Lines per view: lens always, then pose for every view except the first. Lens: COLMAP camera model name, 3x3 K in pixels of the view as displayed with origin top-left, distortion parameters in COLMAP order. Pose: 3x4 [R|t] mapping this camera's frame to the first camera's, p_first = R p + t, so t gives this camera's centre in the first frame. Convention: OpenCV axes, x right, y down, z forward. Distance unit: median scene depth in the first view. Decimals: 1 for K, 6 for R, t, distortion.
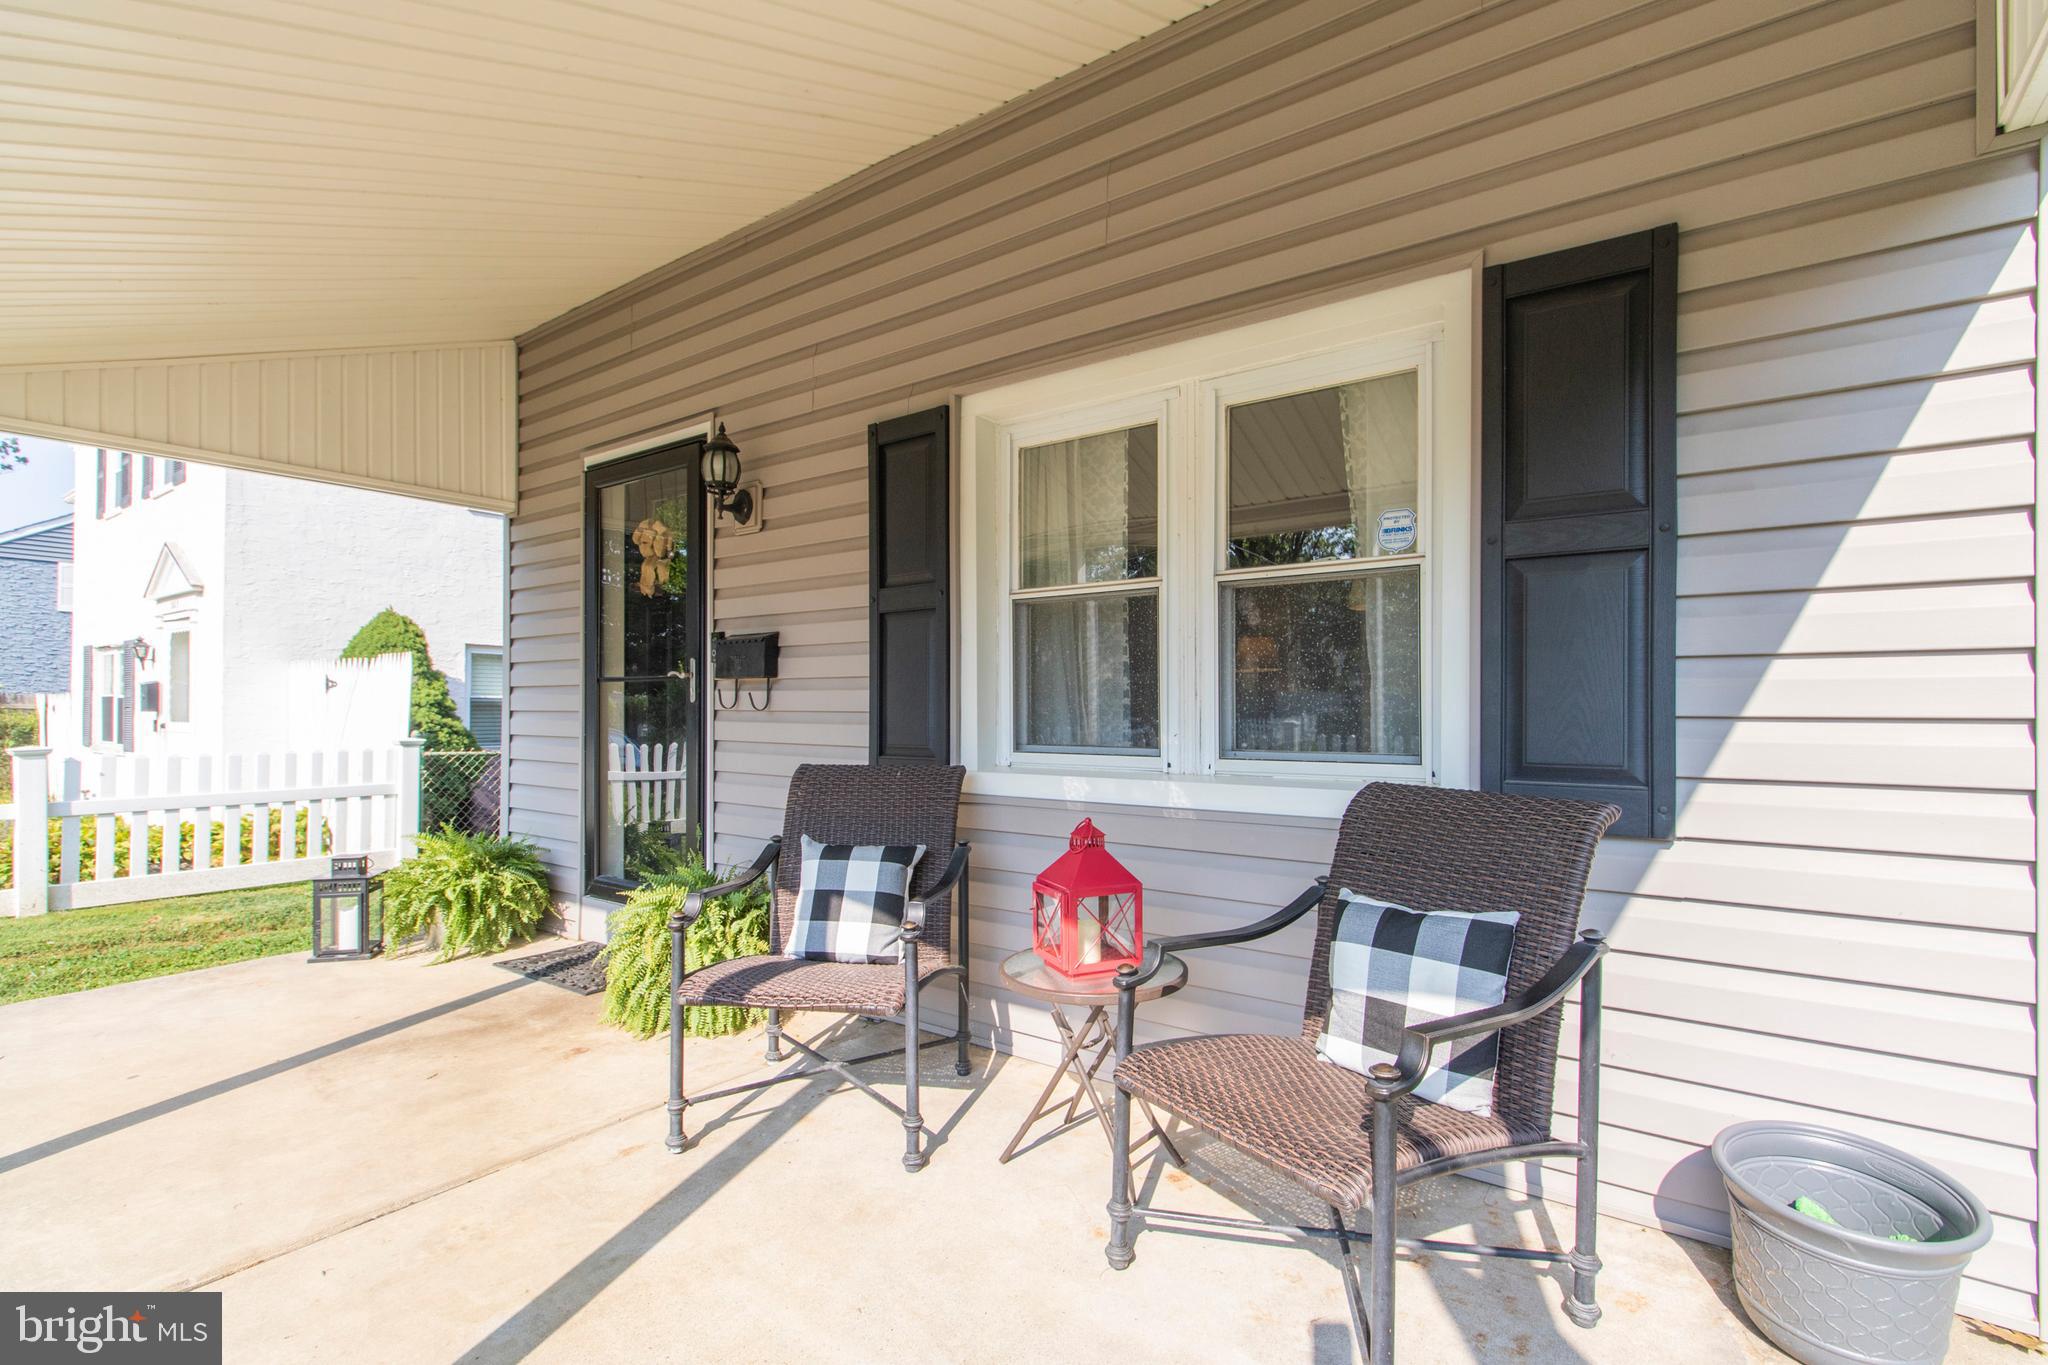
lens RADIAL K [[974.3, 0, 1038.6], [0, 974.3, 698.4], [0, 0, 1]] dist [0.000956, 0.000678]
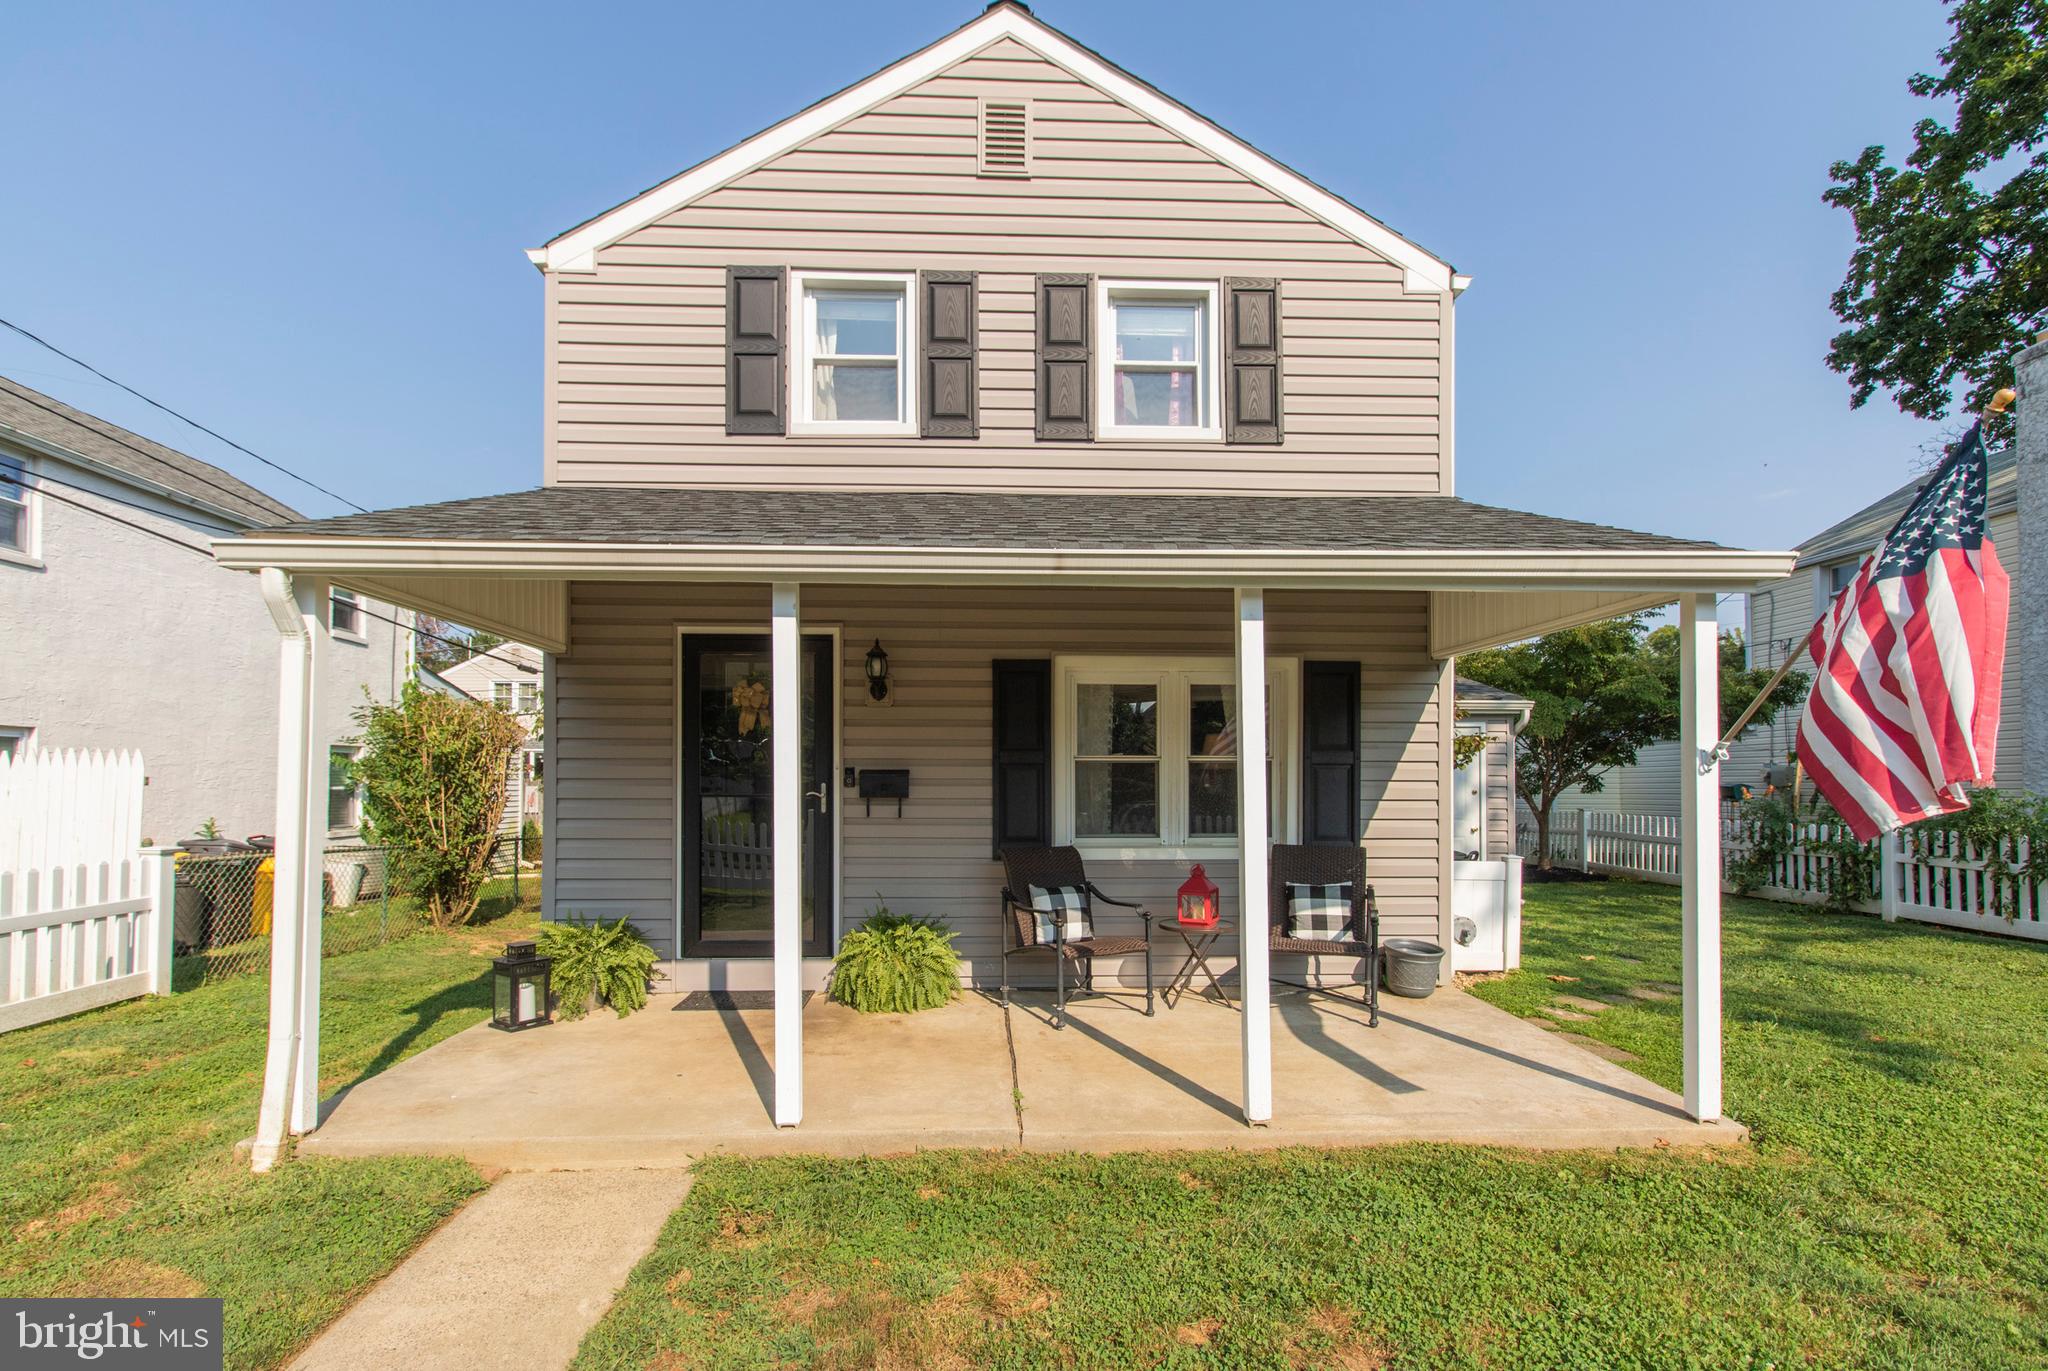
lens RADIAL K [[974.3, 0, 1037.4], [0, 974.3, 761.6], [0, 0, 1]] dist [0.000956, 0.000678]
pose [[0.765648, 0.014849, 0.643088, -1.380273], [-0.007001, 0.999867, -0.014751, -0.070972], [-0.643221, 0.006792, 0.765650, -0.468874]]
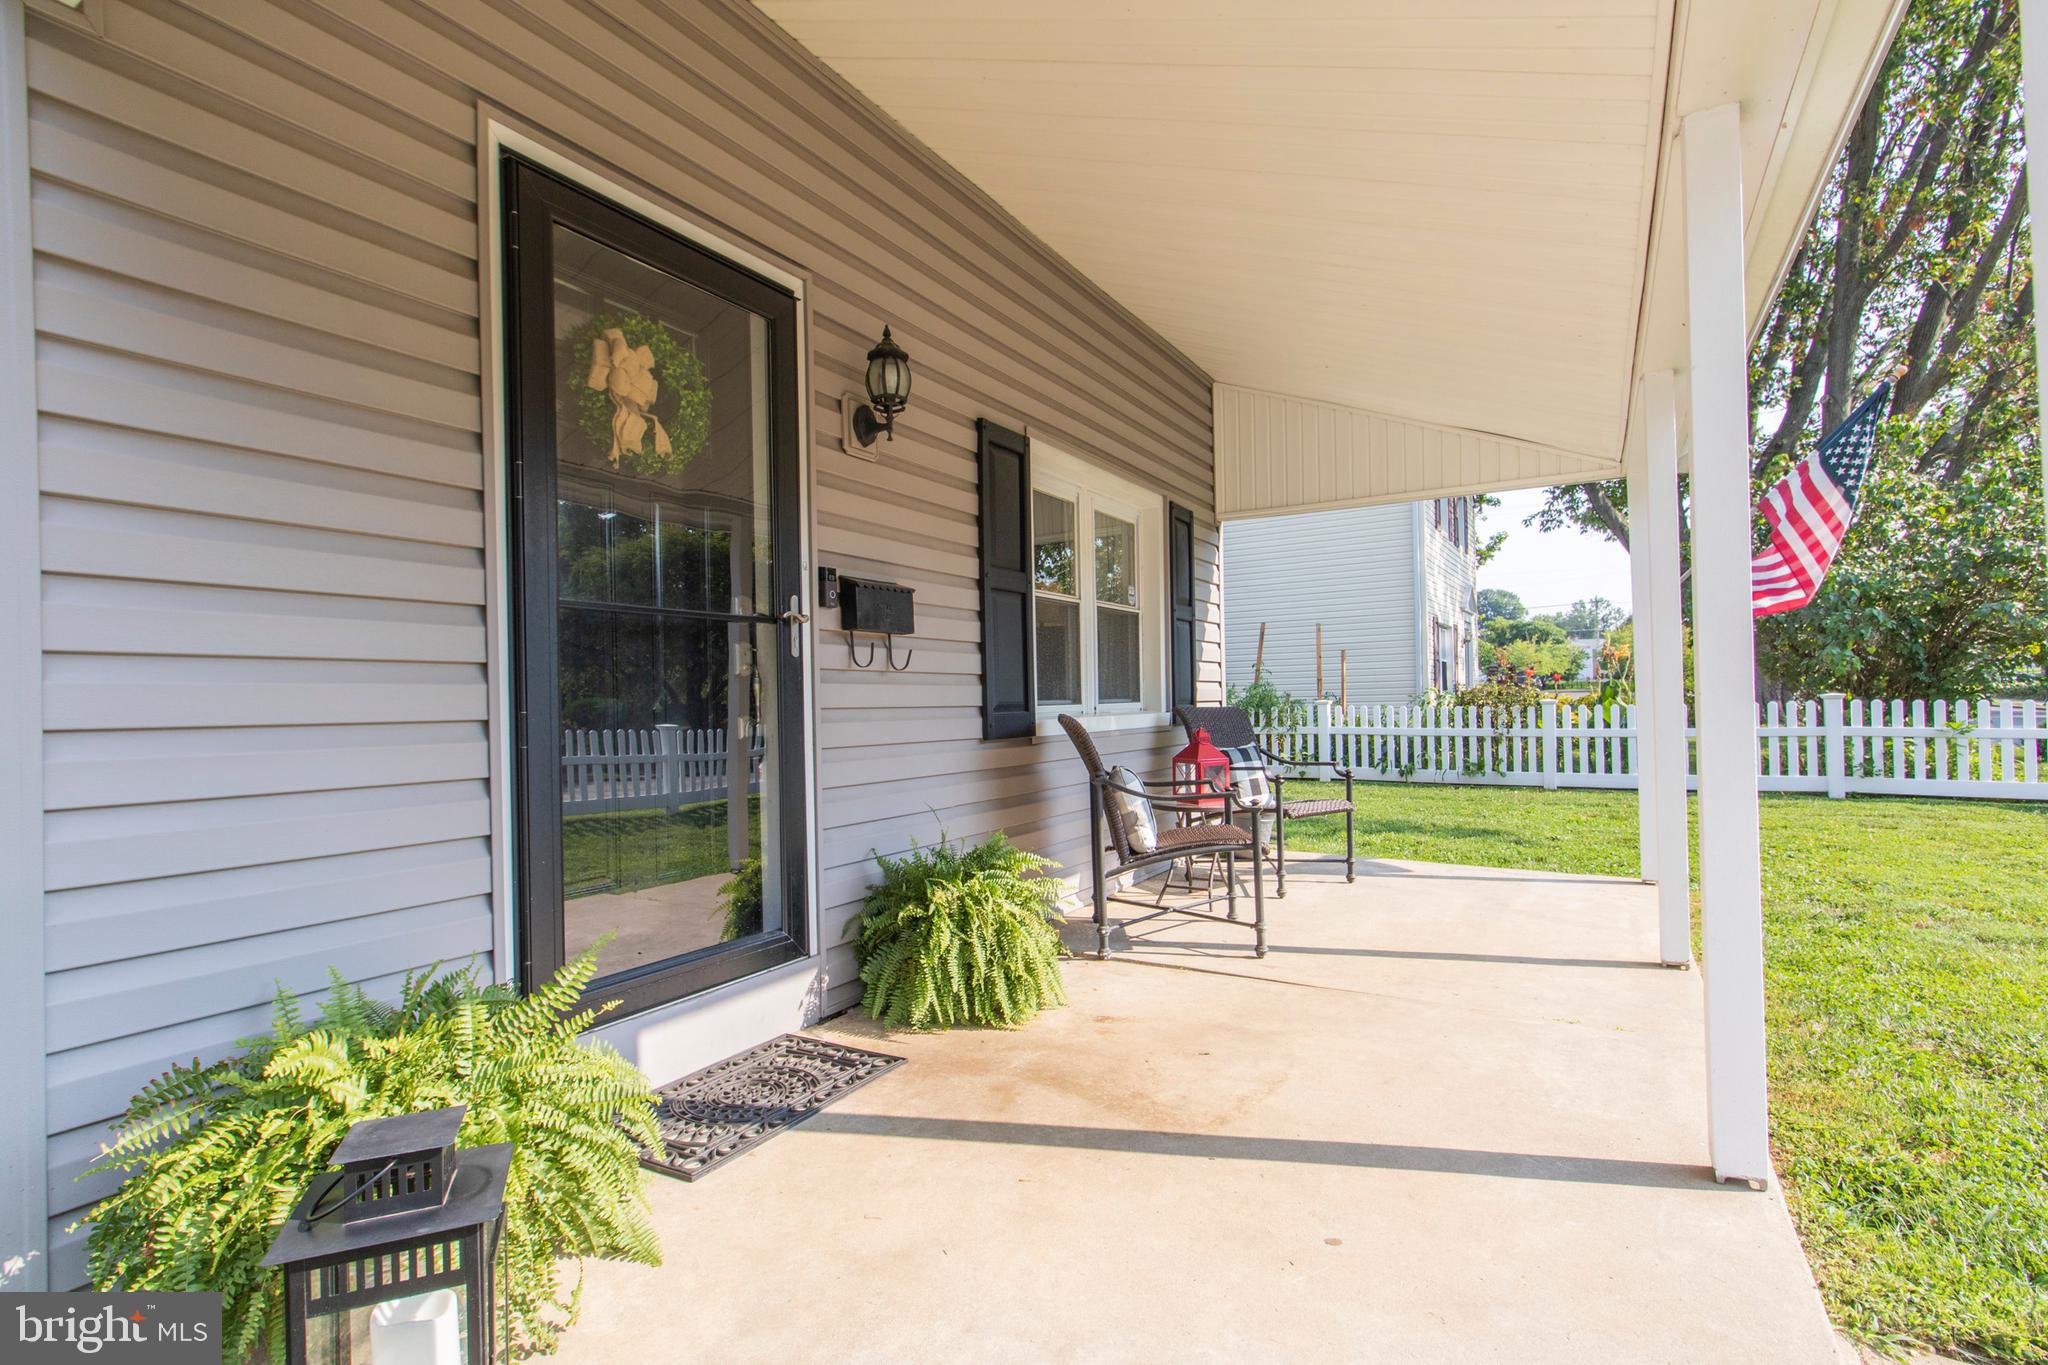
lens RADIAL K [[974.3, 0, 1037.7], [0, 974.3, 688.5], [0, 0, 1]] dist [0.000956, 0.000678]
pose [[-0.120156, 0.016650, 0.992615, -1.403034], [0.013568, 0.999794, -0.015128, 0.052692], [-0.992662, 0.011650, -0.120357, 1.166962]]
